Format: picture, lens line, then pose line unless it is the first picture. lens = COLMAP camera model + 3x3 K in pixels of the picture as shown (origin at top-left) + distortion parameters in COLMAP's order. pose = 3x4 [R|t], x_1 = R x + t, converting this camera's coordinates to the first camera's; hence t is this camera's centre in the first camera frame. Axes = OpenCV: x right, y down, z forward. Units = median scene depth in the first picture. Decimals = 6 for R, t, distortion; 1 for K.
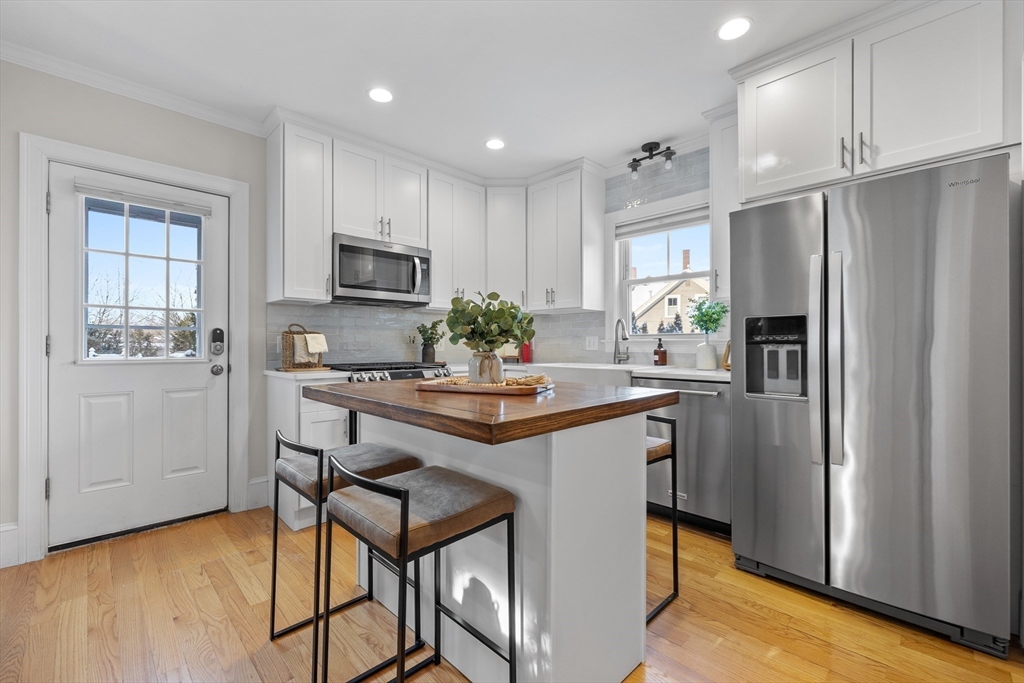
lens RADIAL K [[427.3, 0, 512.0], [0, 427.3, 344.7], [0, 0, 1]] dist [0.000924, -0.000775]
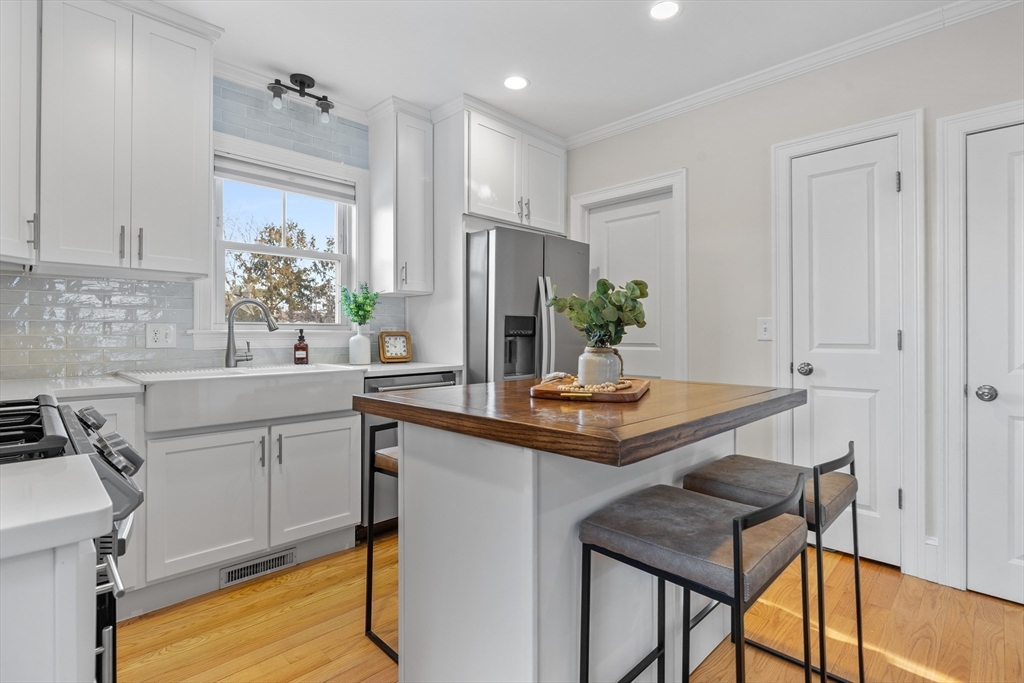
lens RADIAL K [[495.0, 0, 512.8], [0, 495.0, 332.3], [0, 0, 1]] dist [-0.001705, -0.000128]
pose [[-0.003006, 0.008543, 0.999959, -0.556347], [0.003124, 0.999959, -0.008534, -0.000667], [-0.999991, 0.003099, -0.003032, 0.617371]]
